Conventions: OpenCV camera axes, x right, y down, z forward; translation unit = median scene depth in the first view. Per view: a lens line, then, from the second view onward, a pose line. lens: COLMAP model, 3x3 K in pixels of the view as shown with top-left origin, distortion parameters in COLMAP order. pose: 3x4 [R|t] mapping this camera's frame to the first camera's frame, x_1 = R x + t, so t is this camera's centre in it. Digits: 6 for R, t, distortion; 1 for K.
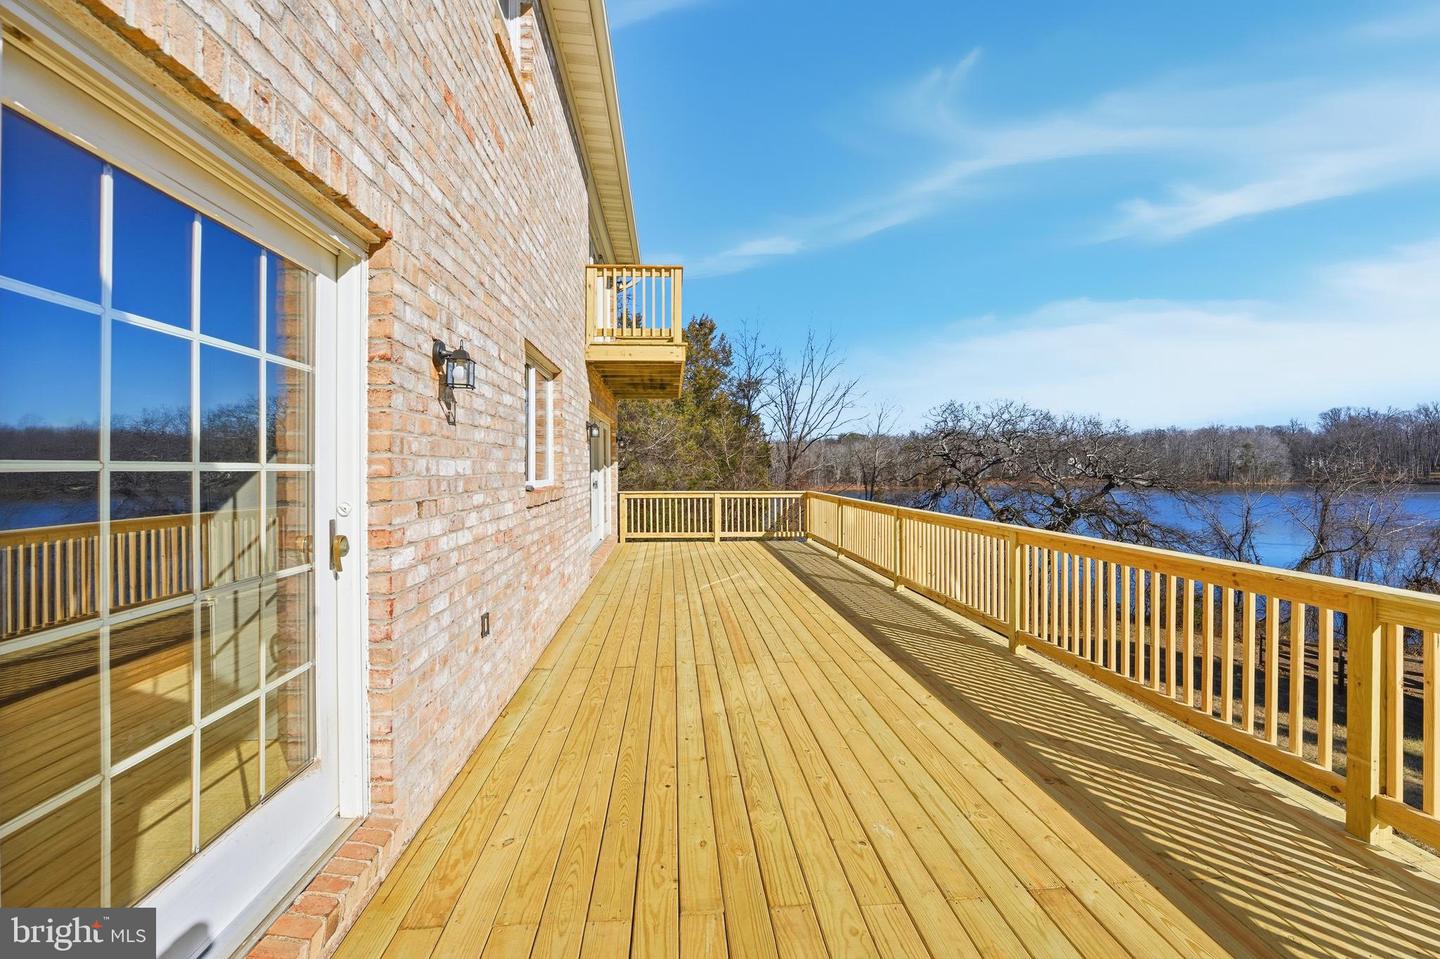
lens RADIAL K [[601.1, 0, 722.6], [0, 601.1, 460.6], [0, 0, 1]] dist [-0.020466, 0.000073]
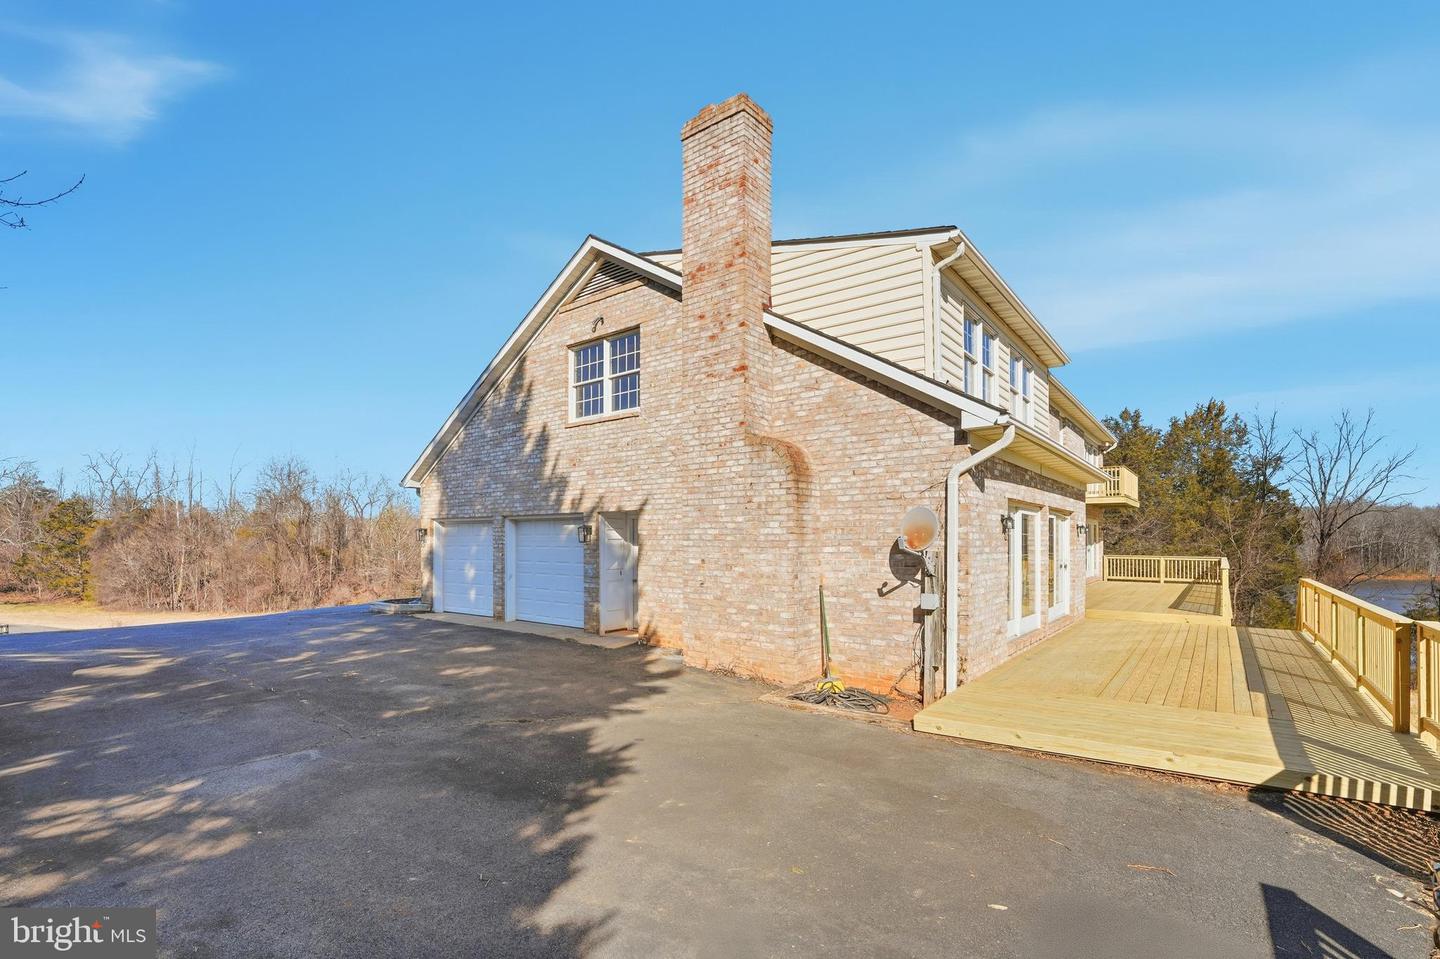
lens RADIAL K [[648.8, 0, 722.3], [0, 648.8, 543.7], [0, 0, 1]] dist [-0.016237, -0.000709]
pose [[0.733194, 0.004764, -0.680002, 0.124660], [0.004426, 0.999921, 0.011777, -0.006160], [0.680005, -0.011645, 0.733115, -0.500839]]
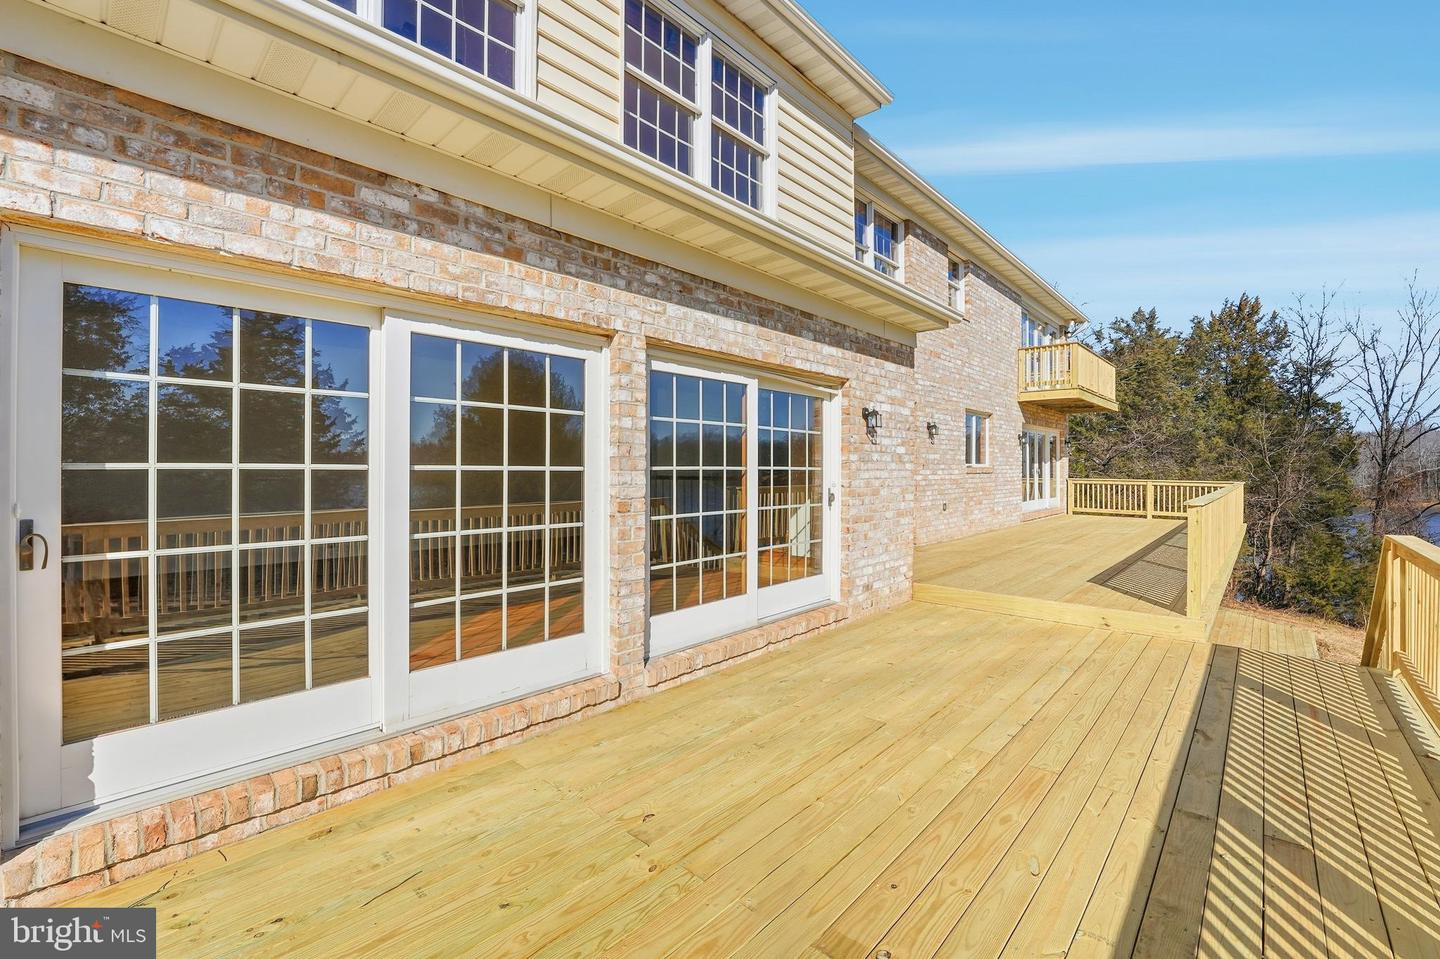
lens RADIAL K [[601.1, 0, 726.2], [0, 601.1, 466.3], [0, 0, 1]] dist [-0.020466, 0.000073]
pose [[0.675324, 0.007782, -0.737480, 0.115174], [0.000330, 0.999941, 0.010854, 0.002619], [0.737521, -0.007573, 0.675281, -0.197887]]
